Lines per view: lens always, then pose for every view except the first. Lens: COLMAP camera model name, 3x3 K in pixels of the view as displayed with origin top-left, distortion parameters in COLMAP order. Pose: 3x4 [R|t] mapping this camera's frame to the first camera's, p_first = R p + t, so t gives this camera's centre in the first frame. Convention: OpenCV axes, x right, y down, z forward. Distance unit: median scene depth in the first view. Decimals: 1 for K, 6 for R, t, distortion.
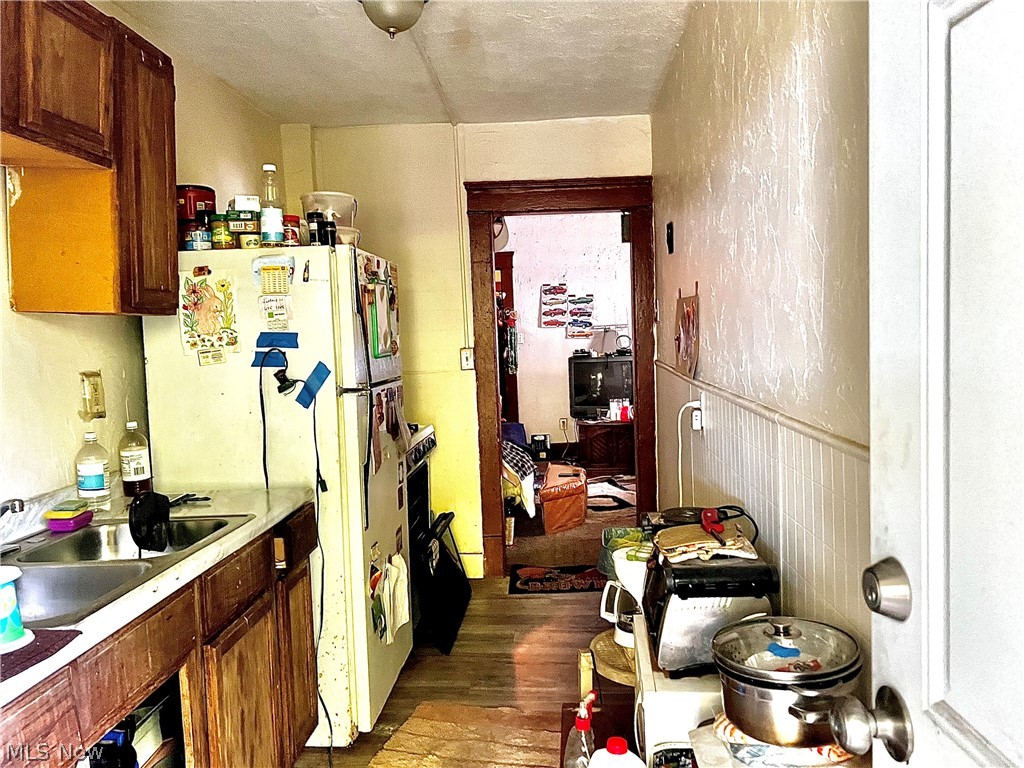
lens RADIAL K [[770.7, 0, 512.3], [0, 770.7, 382.0], [0, 0, 1]] dist [0.064941, -0.061282]
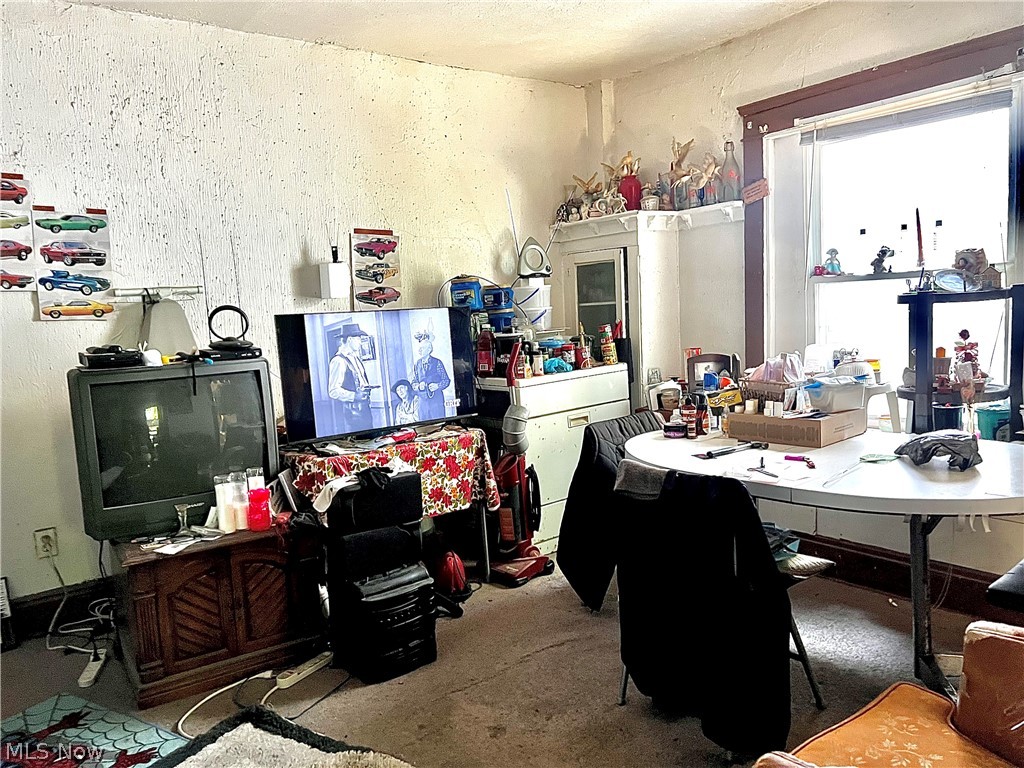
lens RADIAL K [[770.7, 0, 513.7], [0, 770.7, 394.2], [0, 0, 1]] dist [0.064941, -0.061282]
pose [[0.765915, -0.076911, 0.638325, 0.000793], [0.065201, 0.996992, 0.041894, -0.021319], [-0.639627, 0.009532, 0.768626, 0.555129]]
